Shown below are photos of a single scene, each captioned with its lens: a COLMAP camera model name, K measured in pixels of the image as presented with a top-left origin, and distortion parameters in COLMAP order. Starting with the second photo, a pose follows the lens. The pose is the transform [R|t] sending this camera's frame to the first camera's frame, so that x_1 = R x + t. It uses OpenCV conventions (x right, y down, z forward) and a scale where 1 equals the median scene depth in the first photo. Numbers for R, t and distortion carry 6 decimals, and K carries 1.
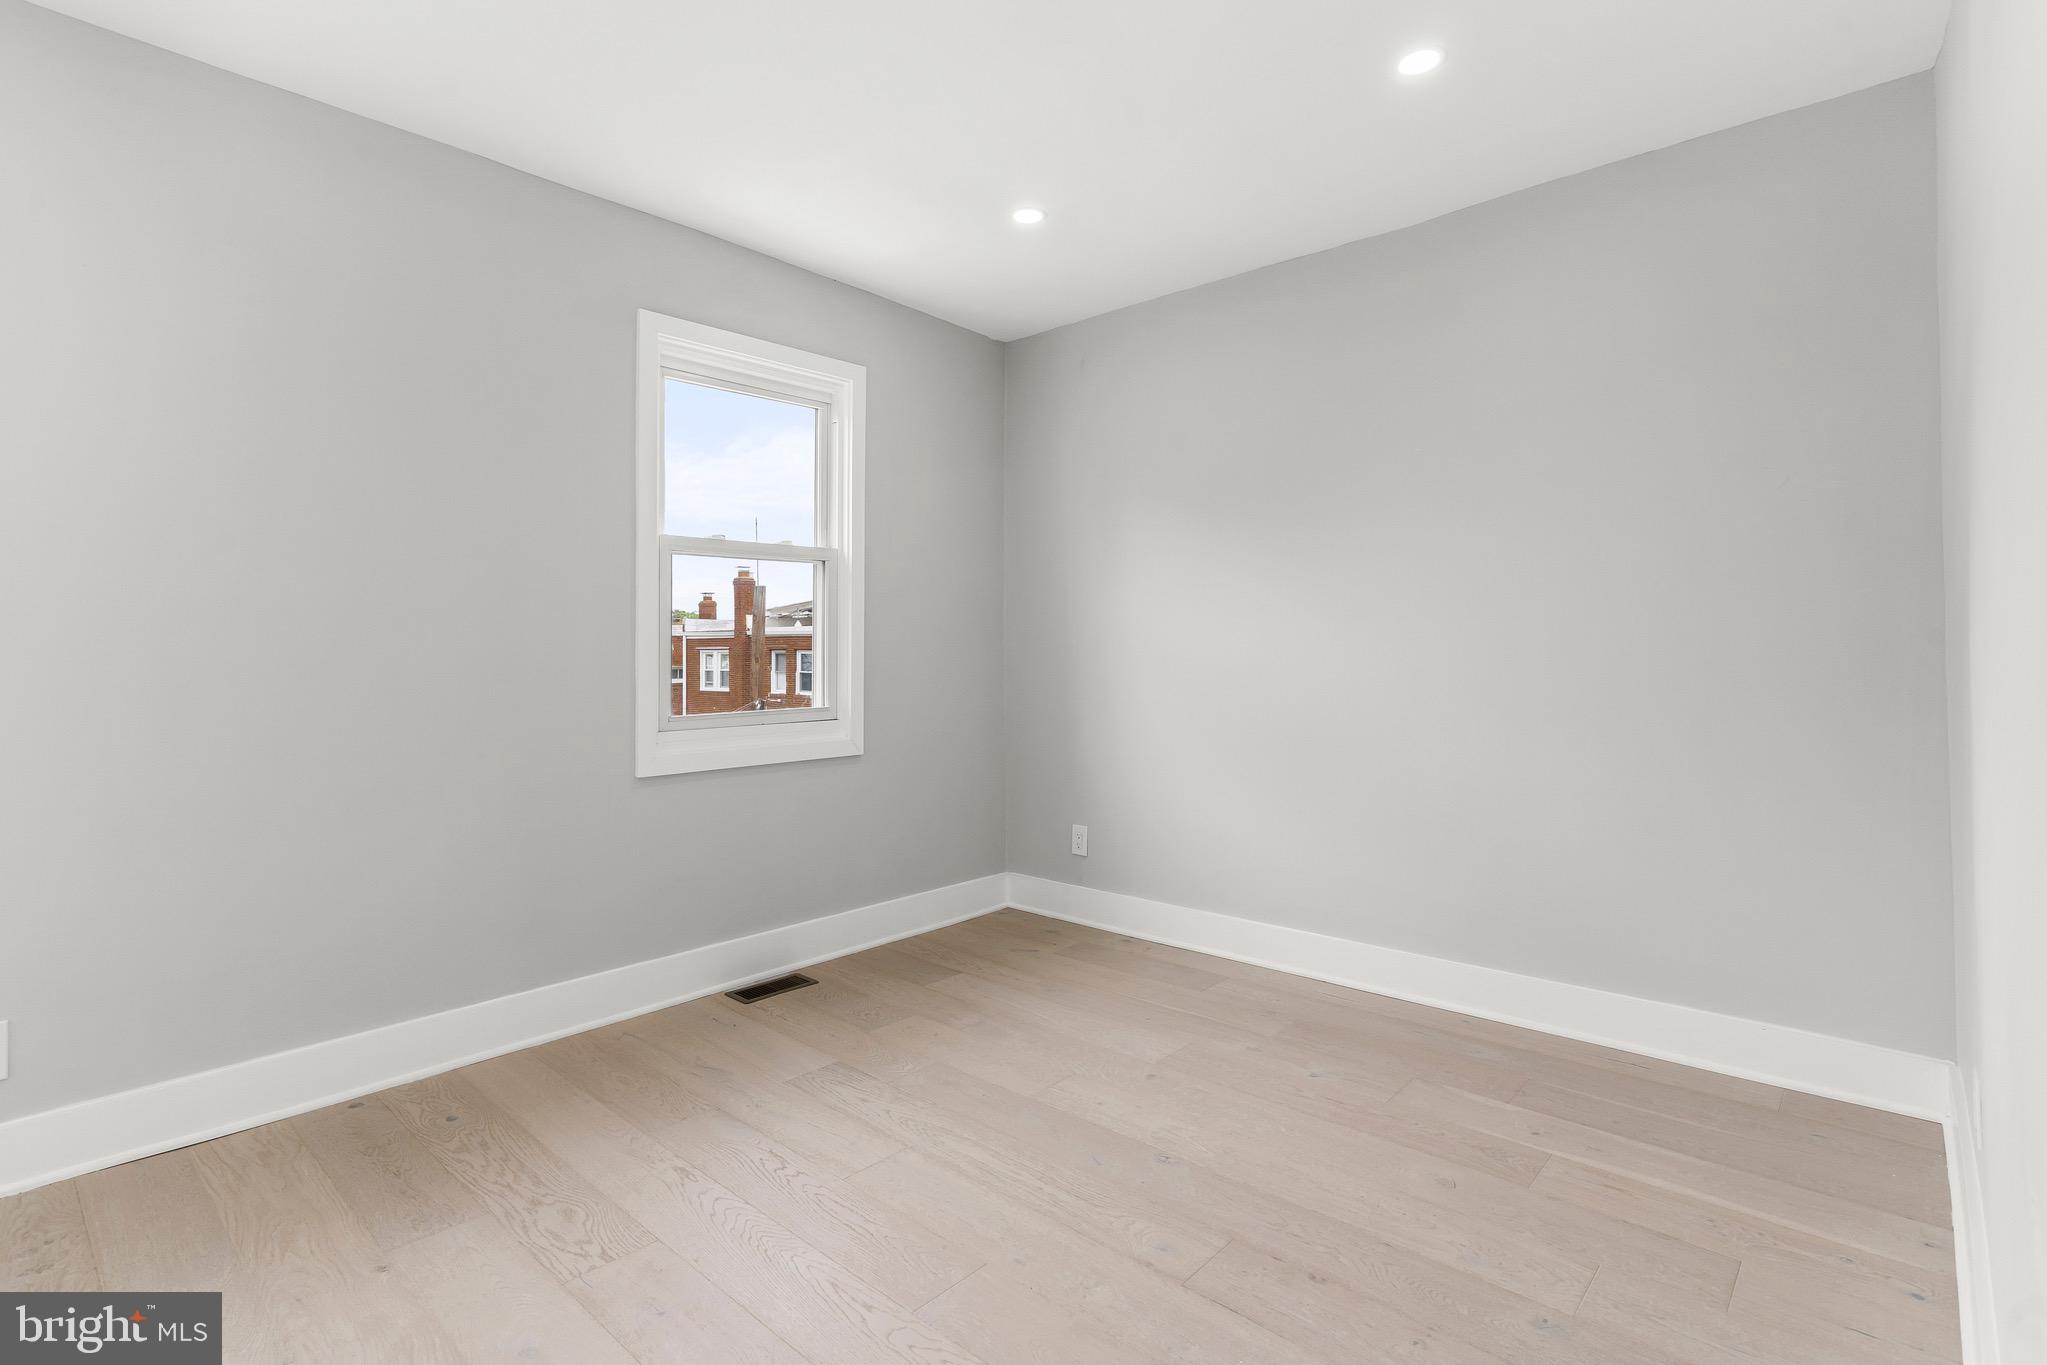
lens RADIAL K [[988.3, 0, 1024.6], [0, 988.3, 677.2], [0, 0, 1]] dist [0.001600, 0.000876]
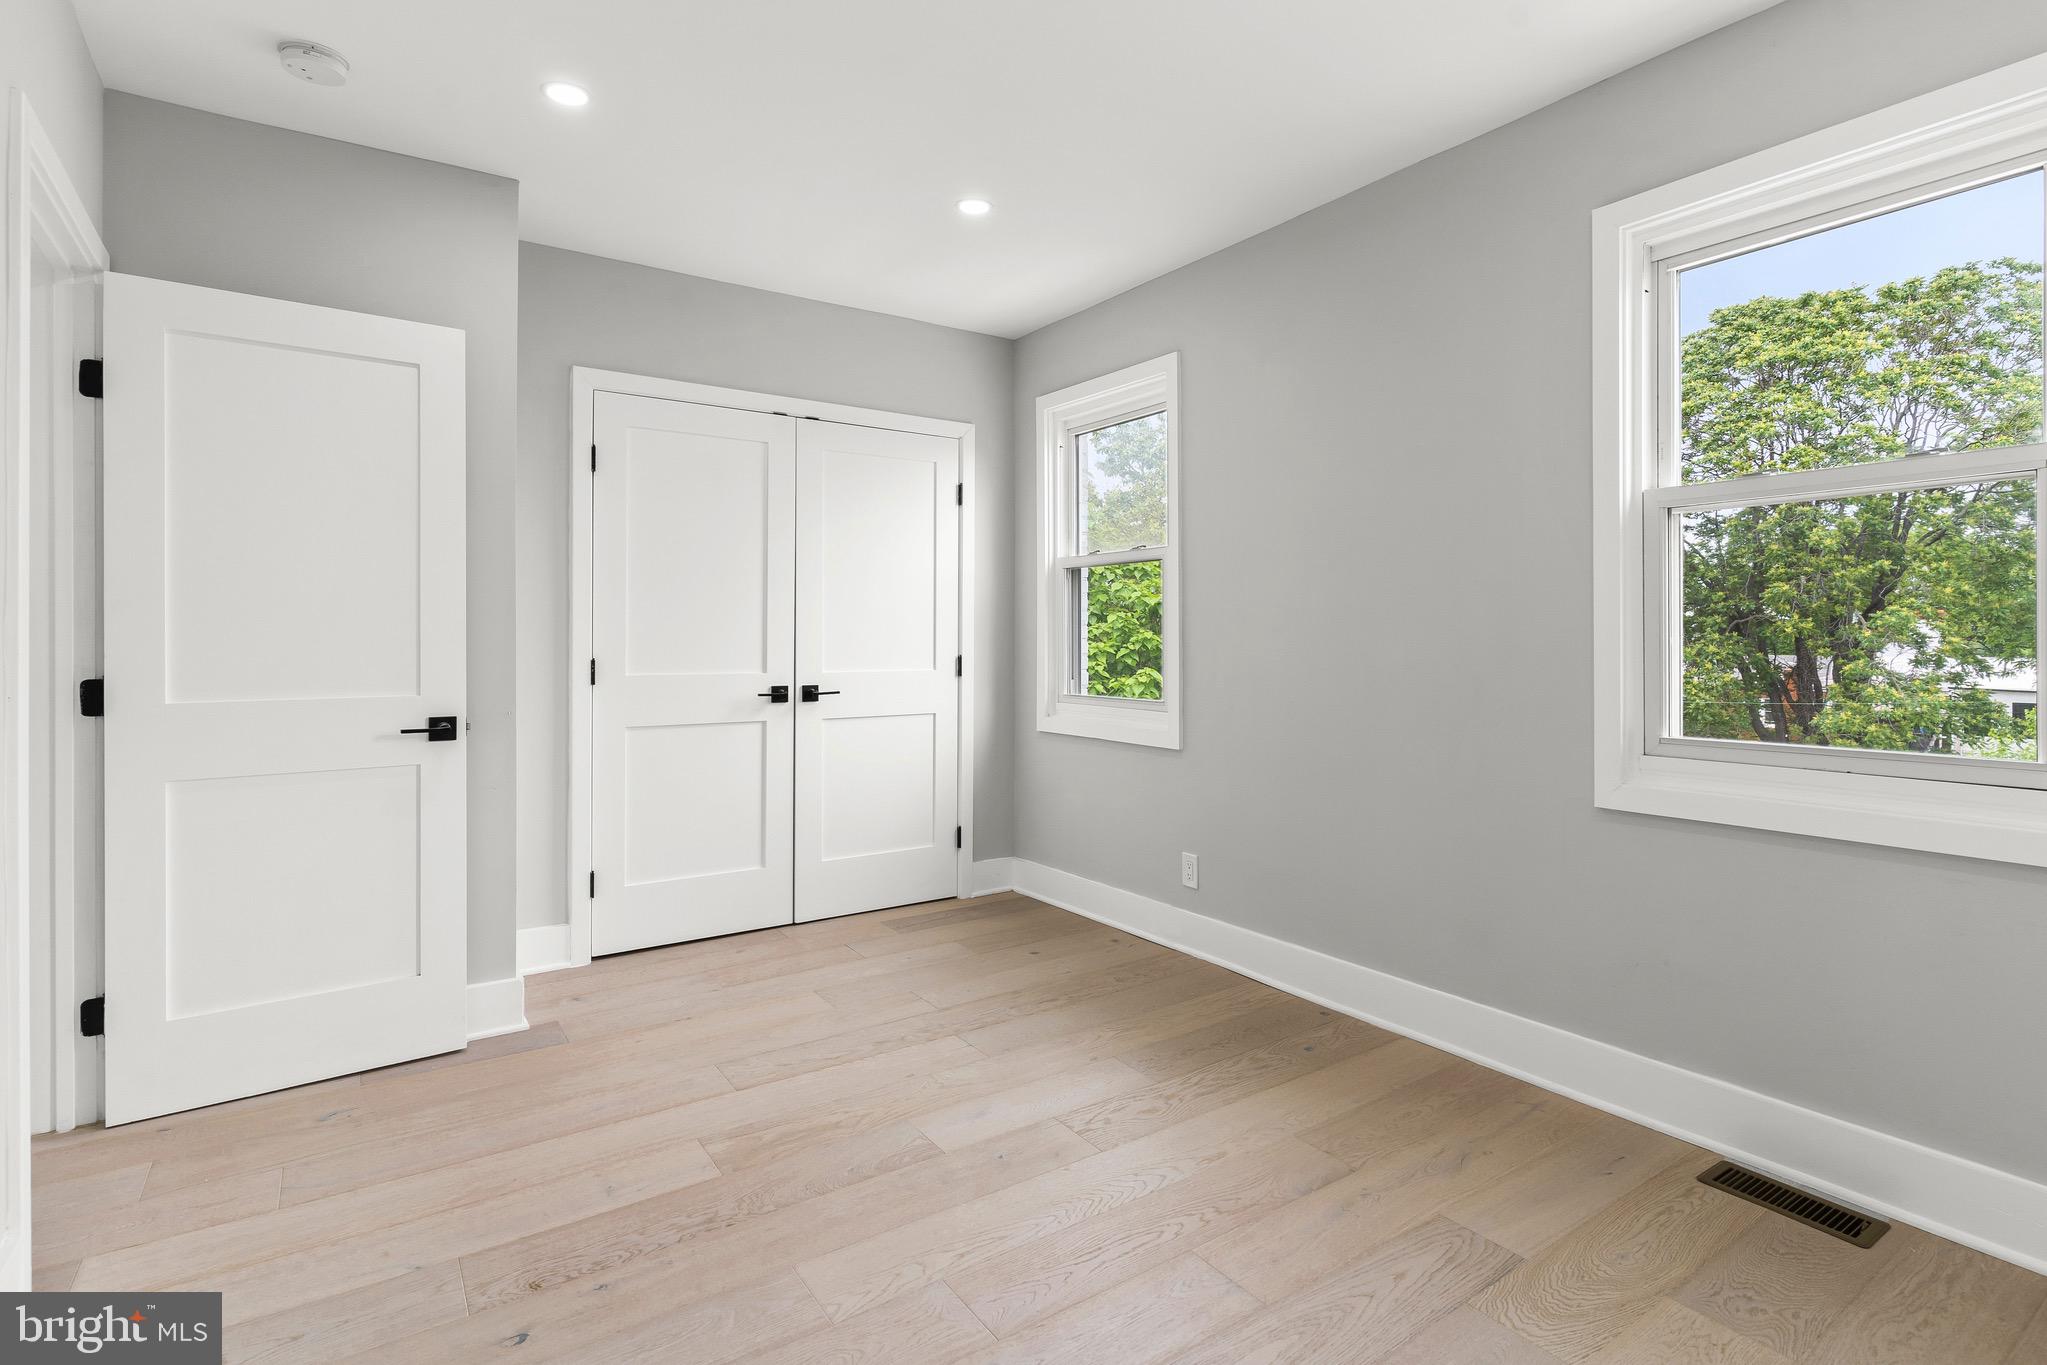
lens RADIAL K [[988.3, 0, 1003.2], [0, 988.3, 630.8], [0, 0, 1]] dist [0.001600, 0.000876]
pose [[-0.255844, -0.002734, -0.966714, 0.647142], [-0.019343, 0.999810, 0.002292, -0.044284], [0.966525, 0.019286, -0.255848, 0.941947]]
